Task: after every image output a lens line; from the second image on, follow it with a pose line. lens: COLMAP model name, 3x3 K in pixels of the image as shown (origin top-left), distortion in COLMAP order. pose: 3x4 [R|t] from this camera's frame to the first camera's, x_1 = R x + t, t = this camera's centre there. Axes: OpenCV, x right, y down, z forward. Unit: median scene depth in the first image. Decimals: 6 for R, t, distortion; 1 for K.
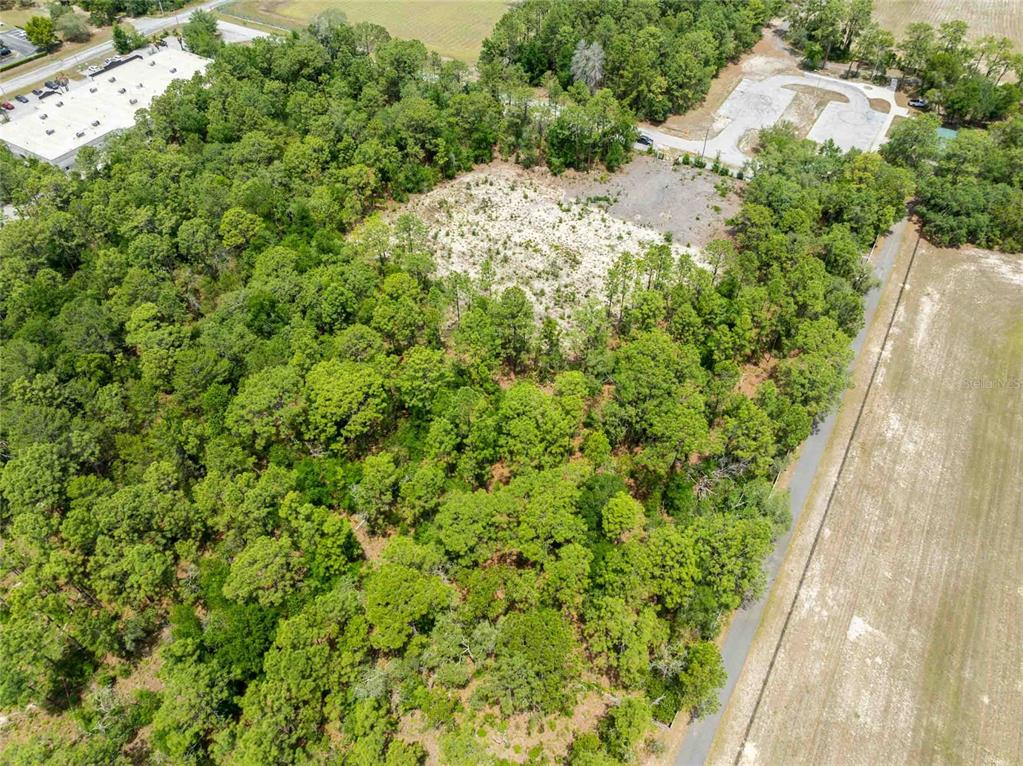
lens RADIAL K [[717.5, 0, 515.3], [0, 717.5, 384.4], [0, 0, 1]] dist [-0.048154, 0.019389]
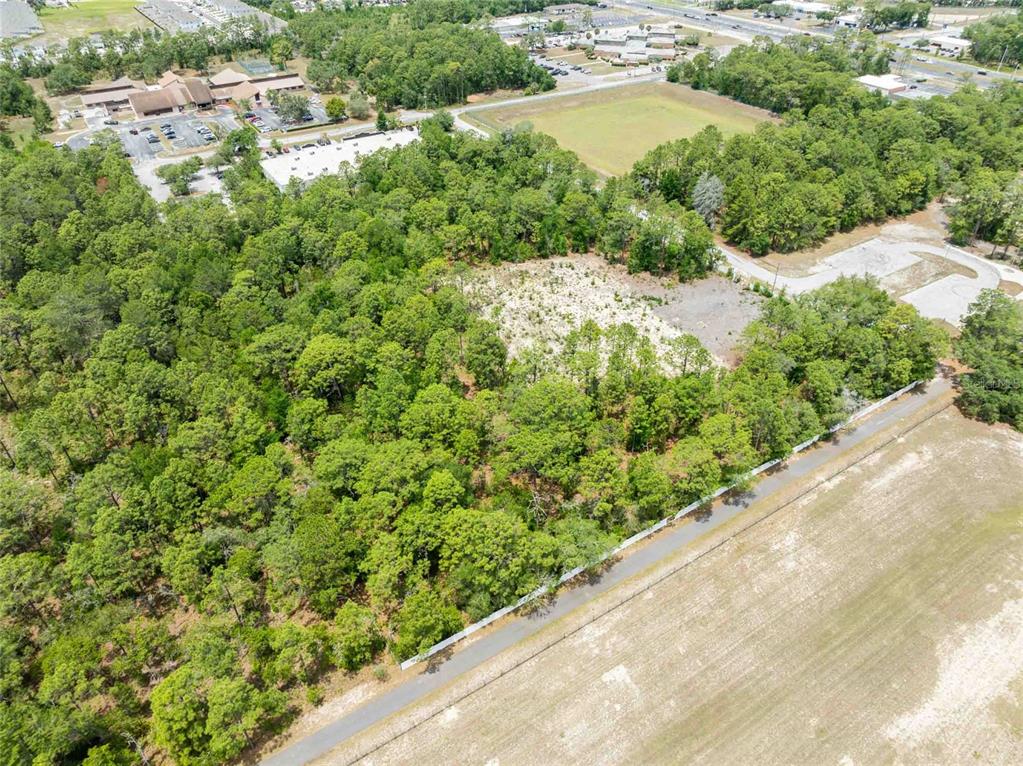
lens RADIAL K [[717.5, 0, 513.6], [0, 717.5, 387.1], [0, 0, 1]] dist [-0.048154, 0.019389]
pose [[0.896515, 0.263576, -0.356075, 0.343652], [-0.321929, 0.939765, -0.114905, 0.064869], [0.304340, 0.217645, 0.927366, -0.065048]]
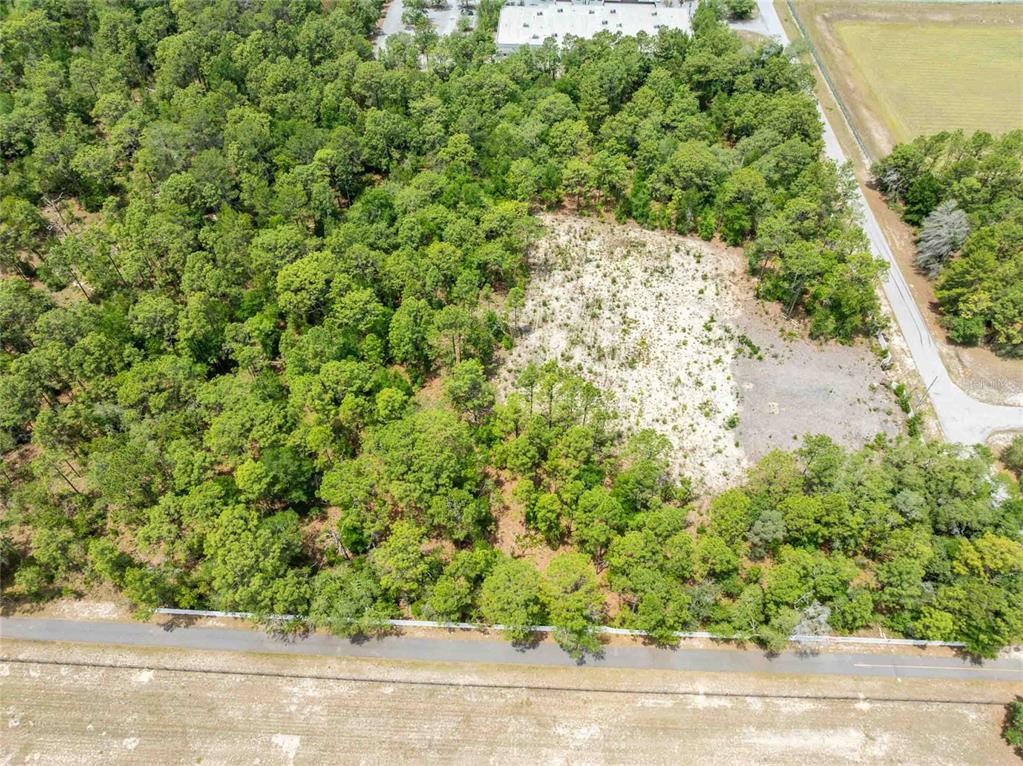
lens RADIAL K [[717.5, 0, 512.0], [0, 717.5, 384.3], [0, 0, 1]] dist [-0.048154, 0.019389]
pose [[0.473252, 0.675063, -0.565971, 0.482958], [-0.642918, 0.703894, 0.301977, -0.291237], [0.602237, 0.220962, 0.767129, 0.176659]]
